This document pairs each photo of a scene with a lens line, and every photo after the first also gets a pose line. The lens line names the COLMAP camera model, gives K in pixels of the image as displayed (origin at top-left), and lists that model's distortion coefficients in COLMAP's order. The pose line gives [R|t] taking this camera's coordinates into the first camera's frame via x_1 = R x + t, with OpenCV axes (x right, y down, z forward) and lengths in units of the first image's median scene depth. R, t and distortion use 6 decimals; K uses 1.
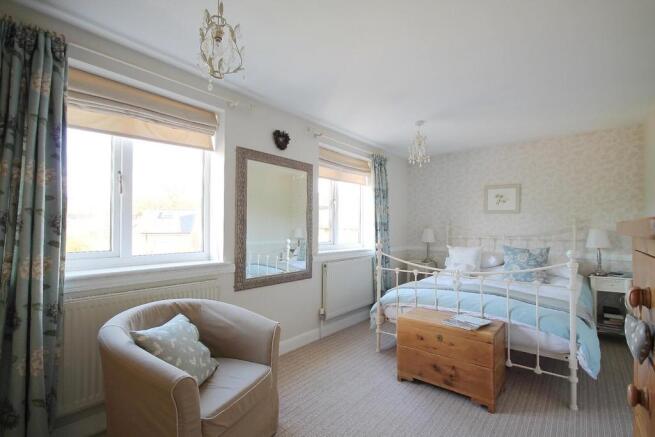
lens RADIAL K [[305.9, 0, 327.5], [0, 305.9, 218.5], [0, 0, 1]] dist [-0.001272, -0.000273]
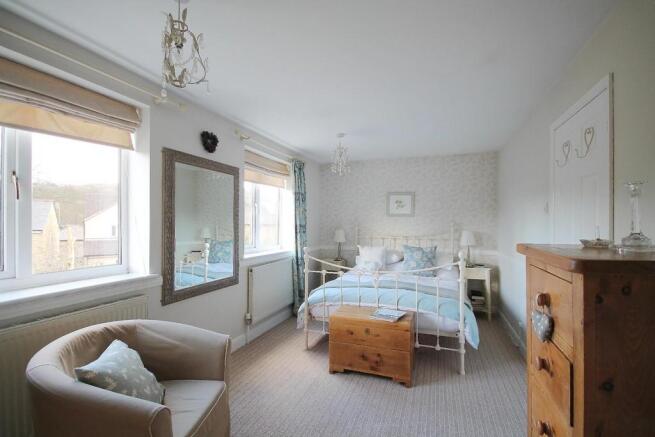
lens RADIAL K [[305.9, 0, 327.5], [0, 305.9, 218.5], [0, 0, 1]] dist [-0.001272, -0.000273]
pose [[0.944427, 0.004359, 0.328691, -0.132417], [-0.009921, 0.999835, 0.015248, -0.042050], [-0.328570, -0.017662, 0.944314, -0.026576]]
